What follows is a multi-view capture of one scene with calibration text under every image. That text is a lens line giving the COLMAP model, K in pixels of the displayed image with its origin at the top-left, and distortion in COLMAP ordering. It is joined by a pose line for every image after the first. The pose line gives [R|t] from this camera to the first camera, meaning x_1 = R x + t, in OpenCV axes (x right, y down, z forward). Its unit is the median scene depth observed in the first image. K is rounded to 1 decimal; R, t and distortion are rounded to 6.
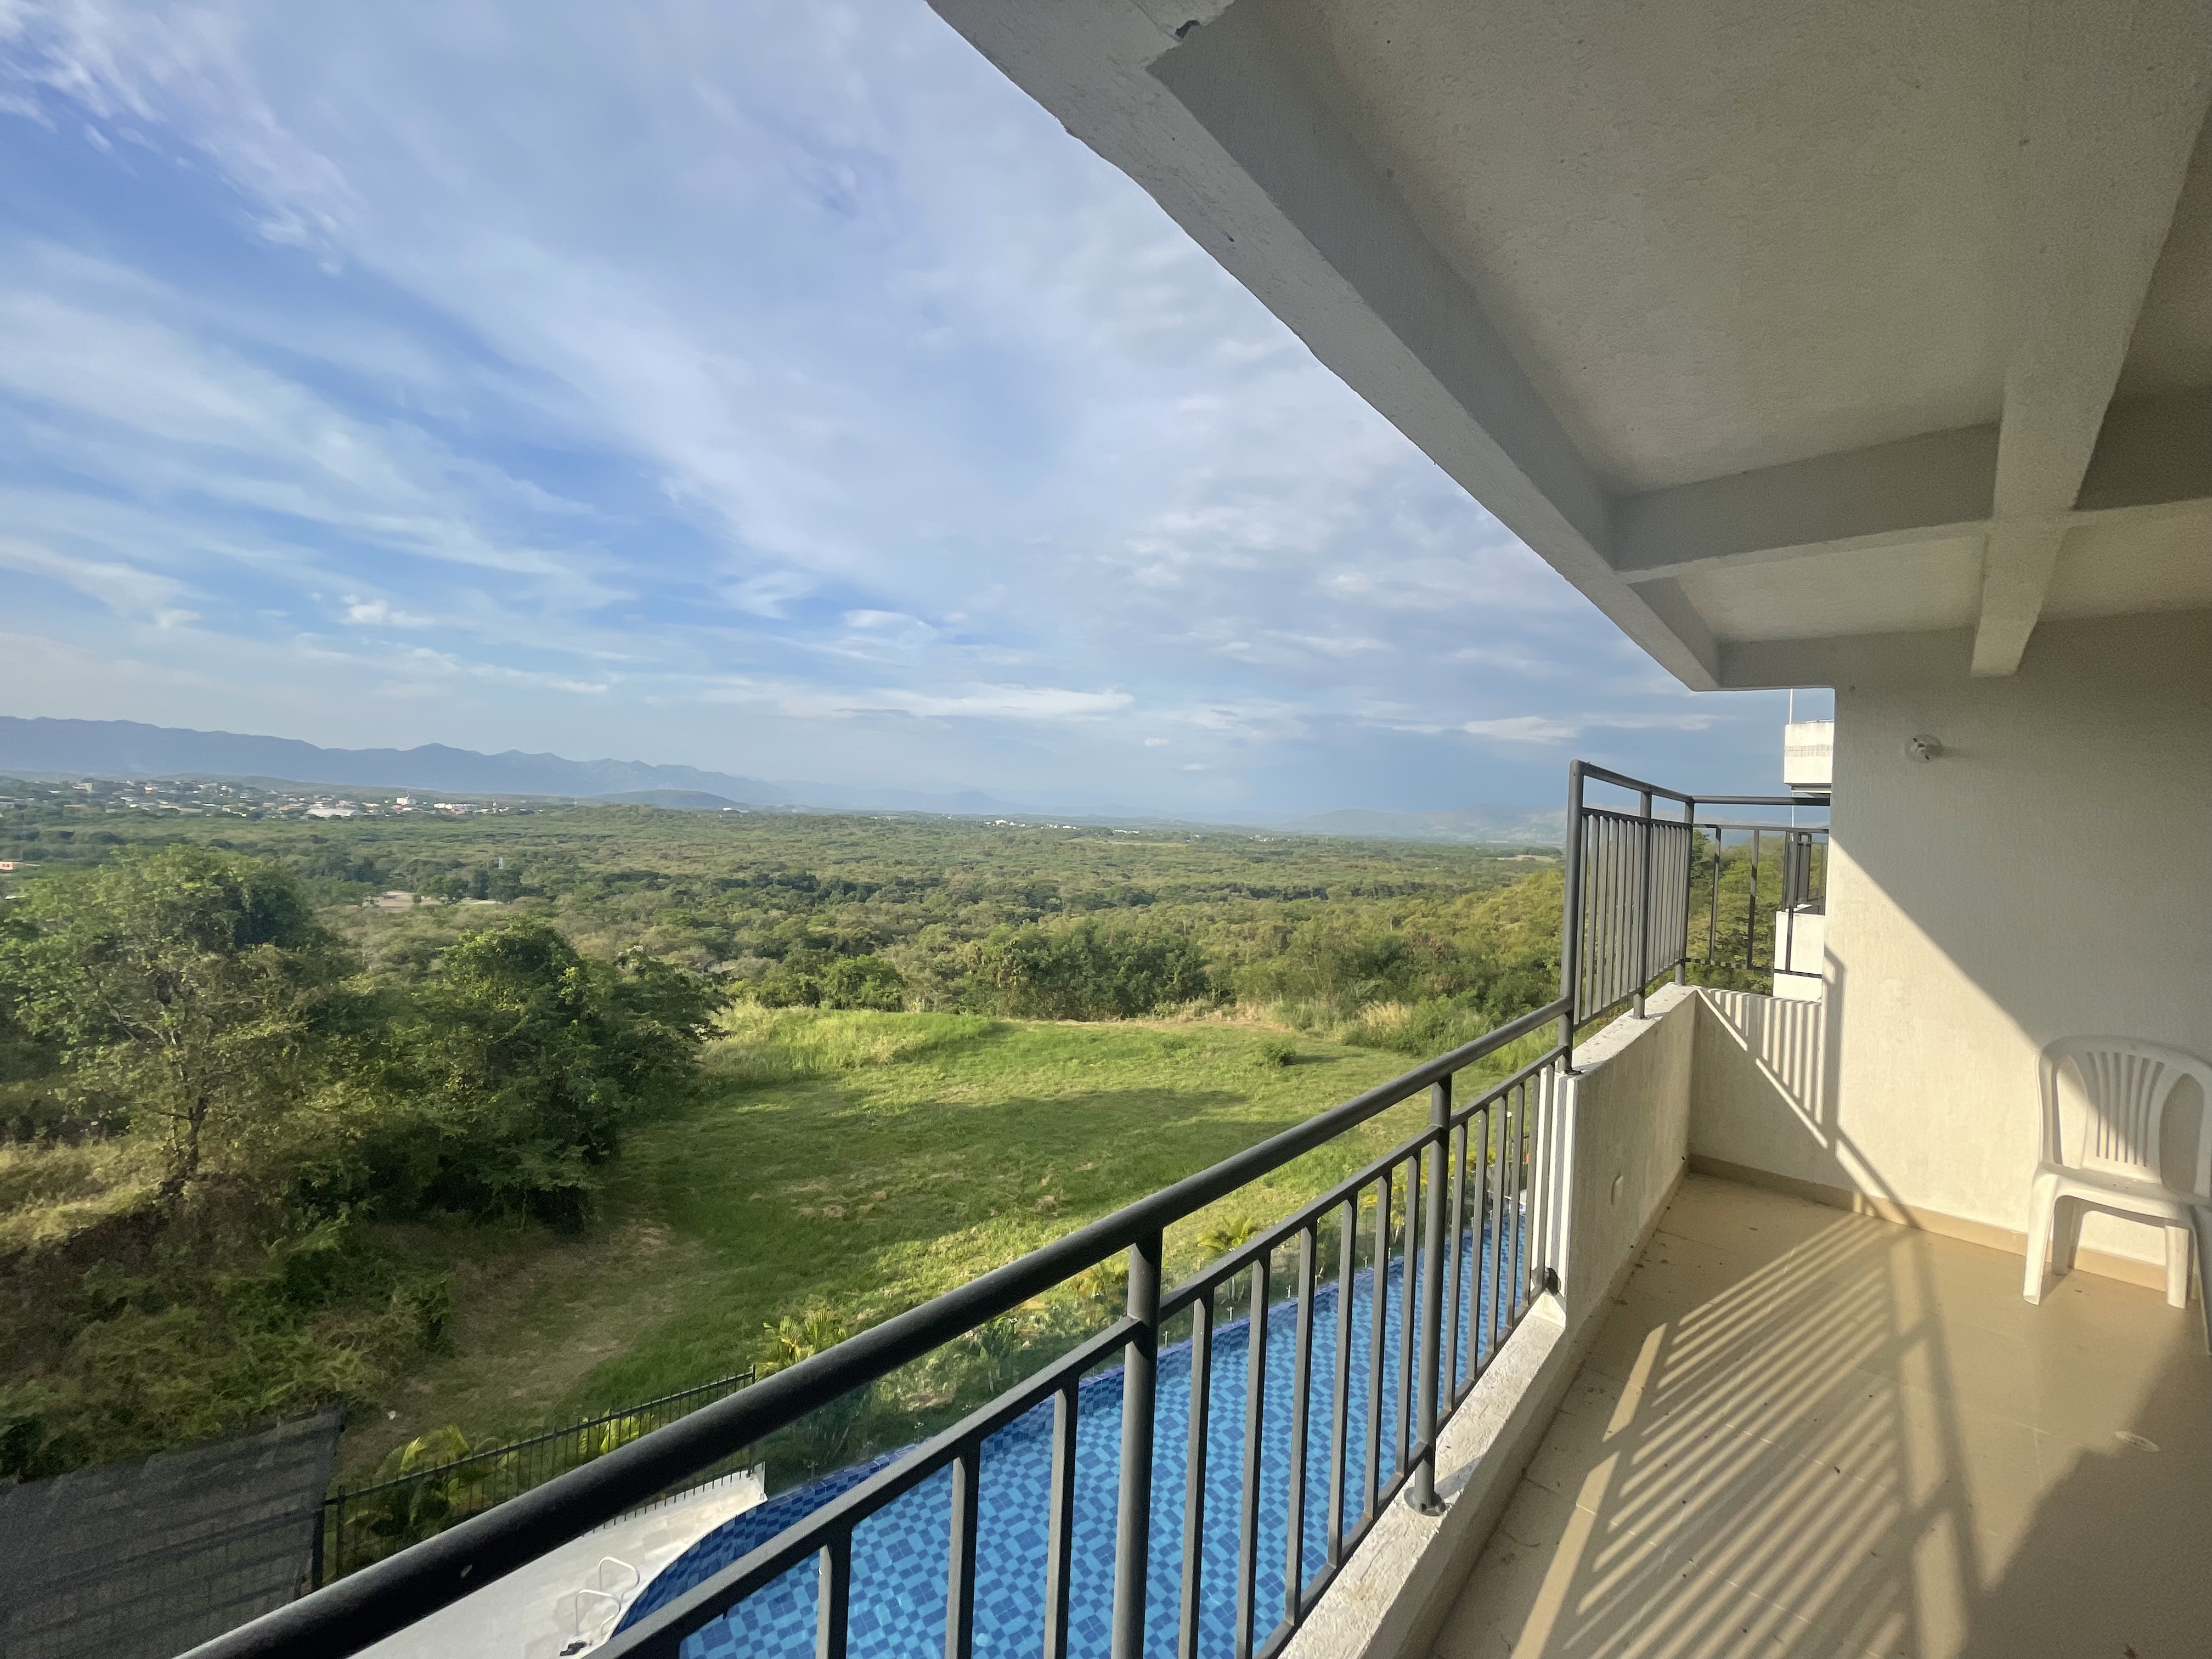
lens RADIAL K [[901.0, 0, 1096.9], [0, 901.0, 820.9], [0, 0, 1]] dist [-0.000936, 0.000276]
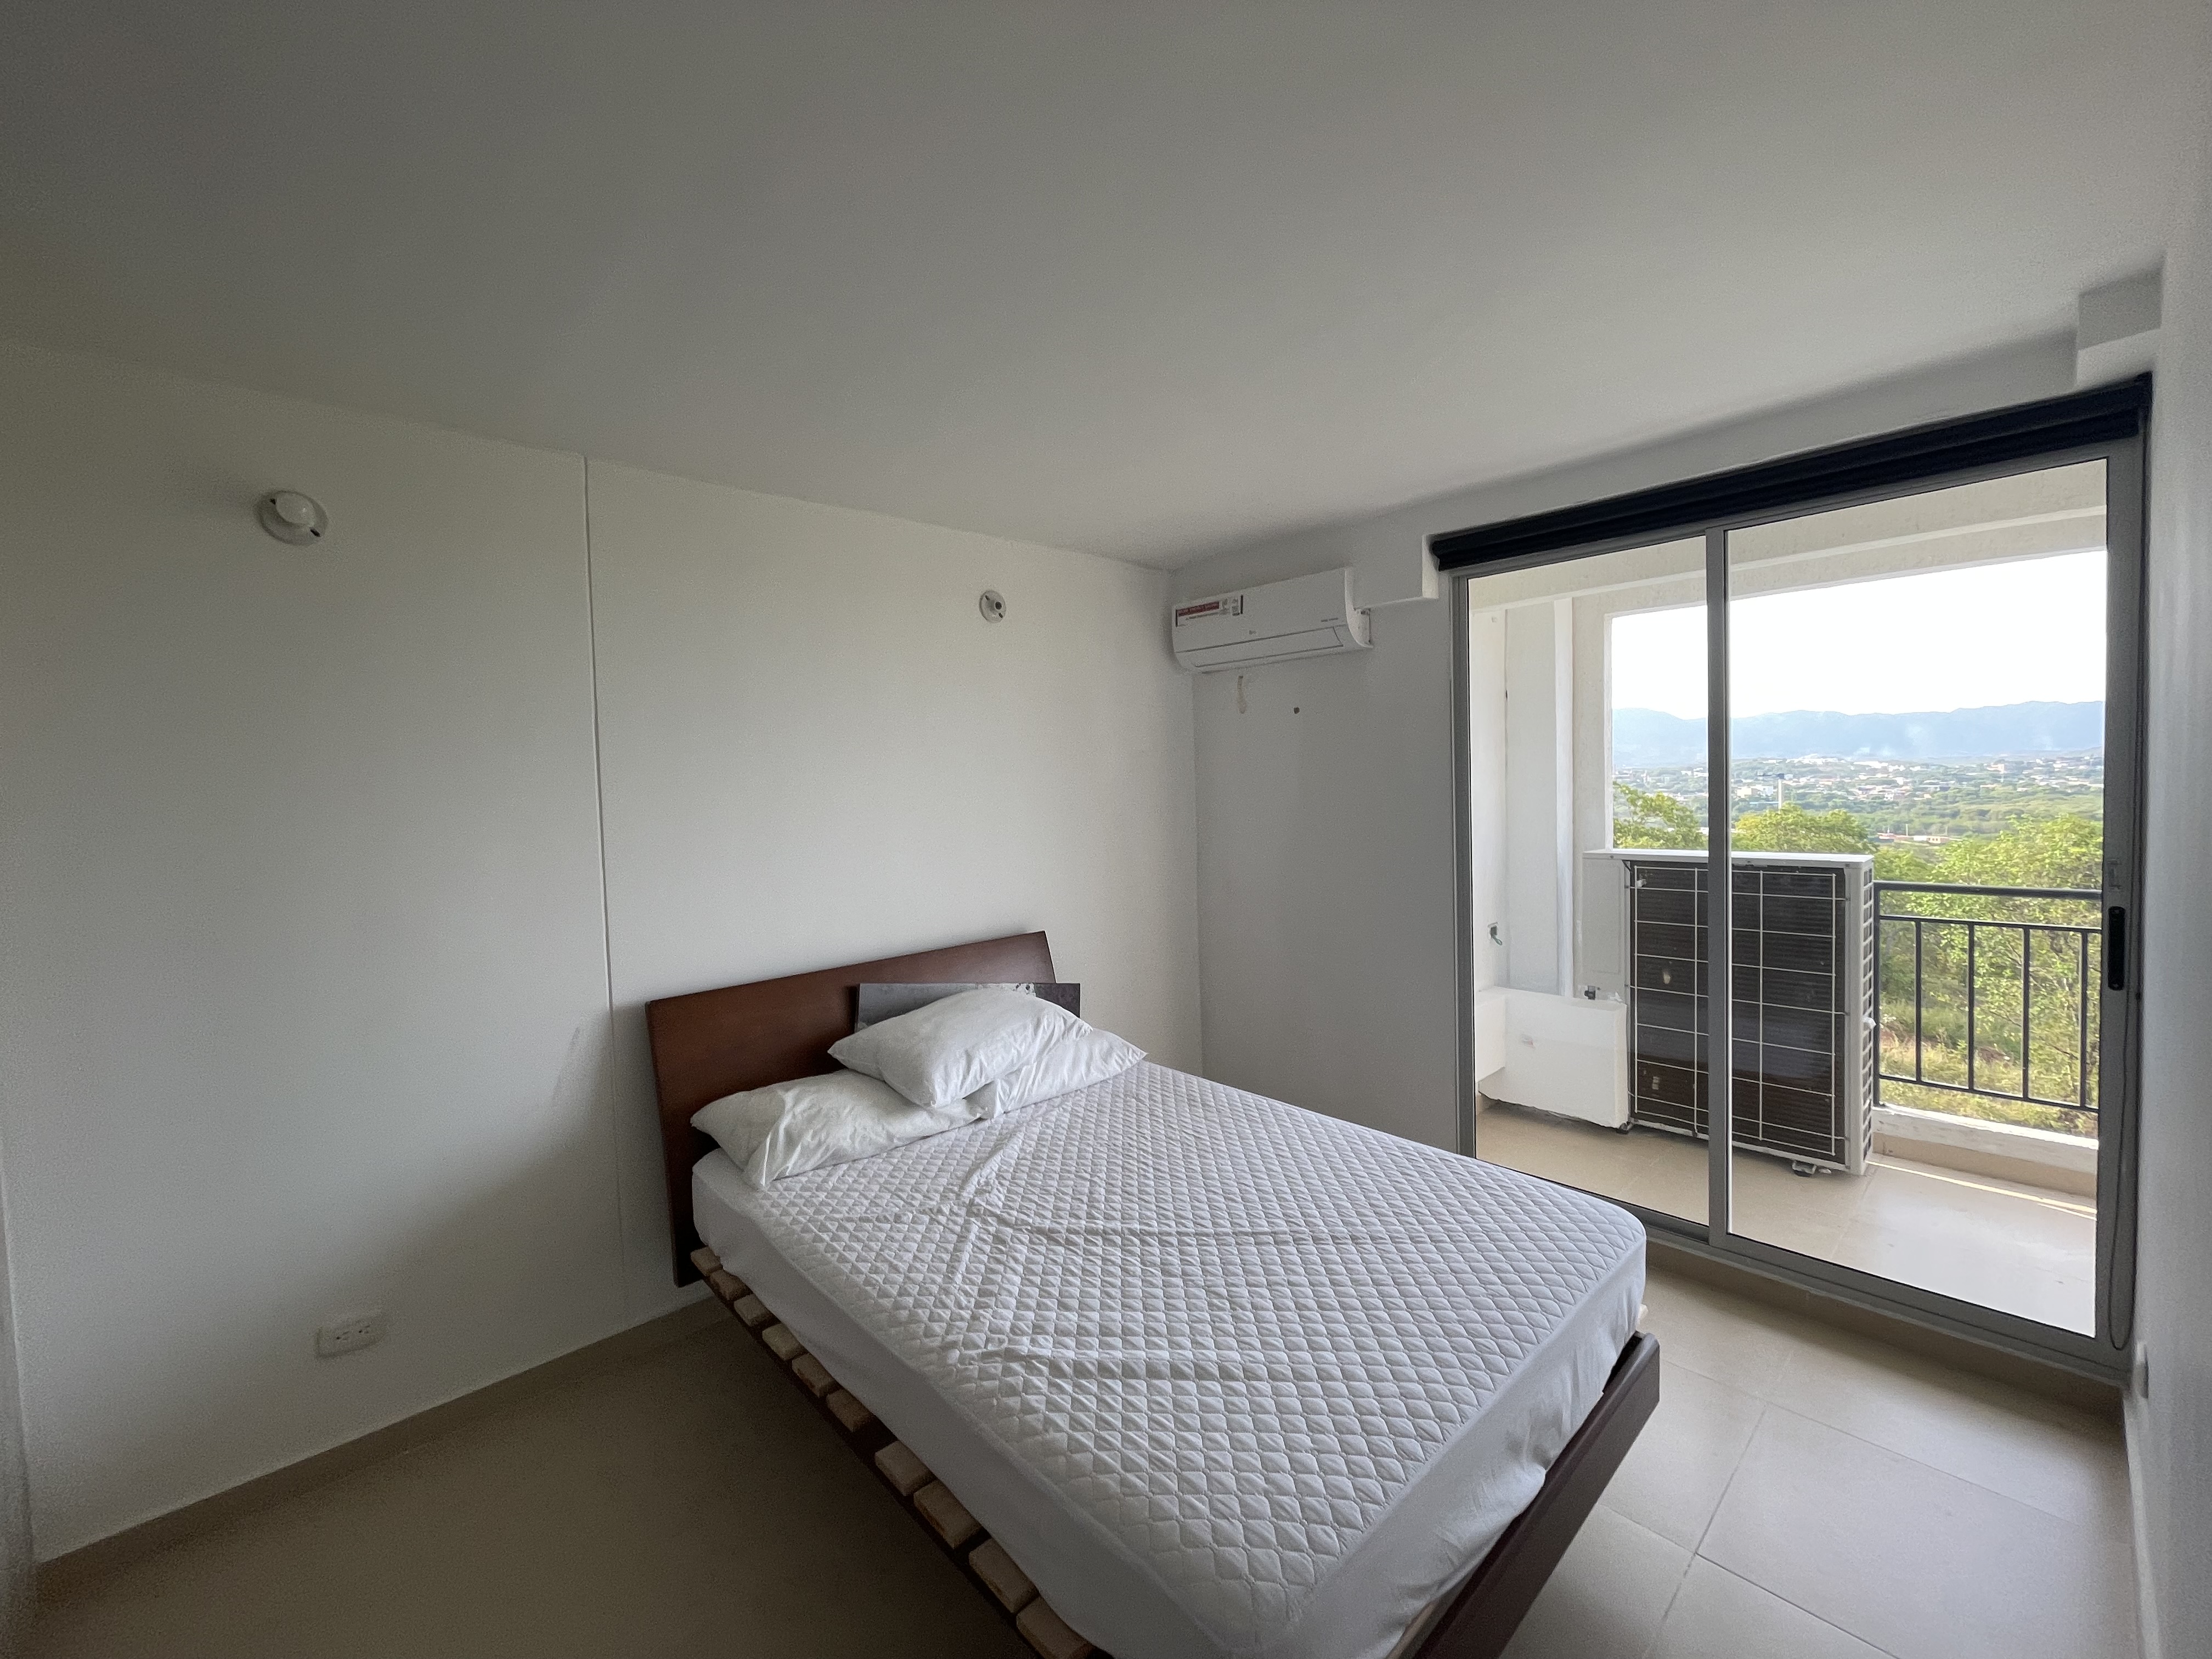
lens RADIAL K [[901.0, 0, 1096.9], [0, 901.0, 820.9], [0, 0, 1]] dist [-0.000936, 0.000276]
pose [[-0.059952, -0.001659, -0.998200, 0.092875], [0.026240, 0.999650, -0.003238, 0.003940], [0.997856, -0.026387, -0.059887, -0.074190]]
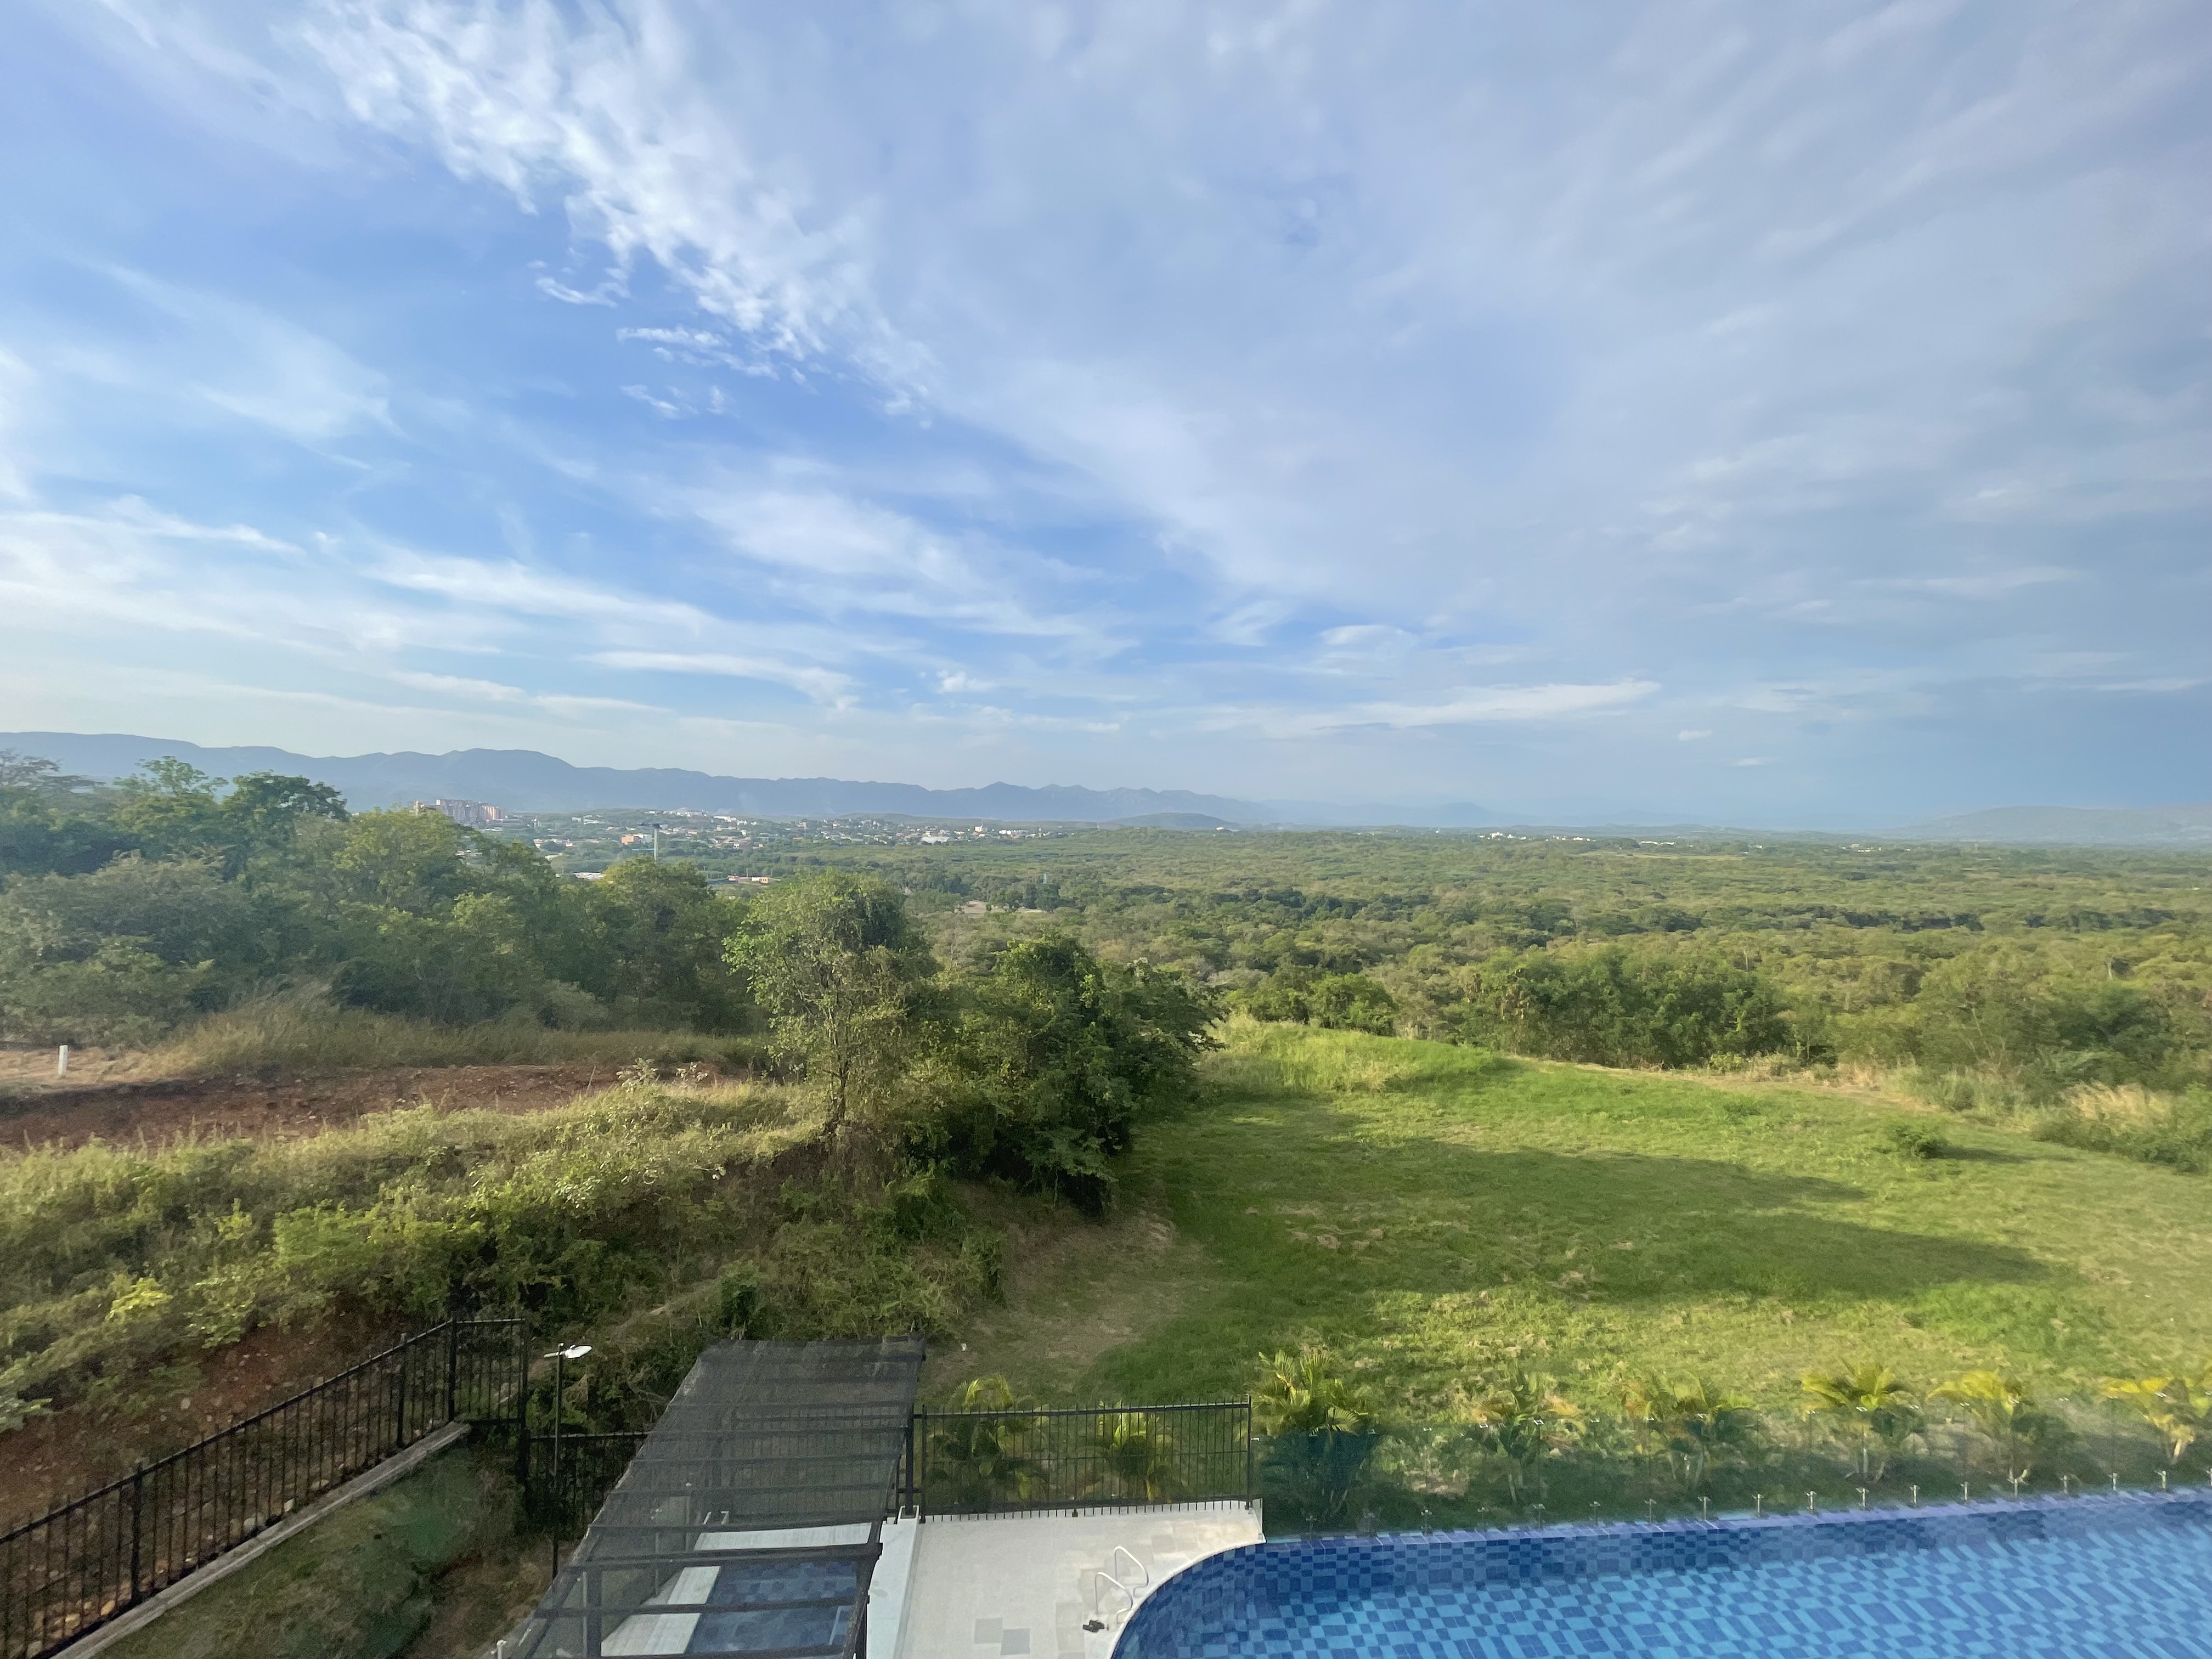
lens RADIAL K [[892.1, 0, 1104.6], [0, 892.1, 812.2], [0, 0, 1]] dist [-0.012304, 0.000514]
pose [[0.867970, -0.036313, -0.495286, -0.006881], [0.022840, 0.999187, -0.033231, -0.001791], [0.496090, 0.017532, 0.868094, 0.030008]]
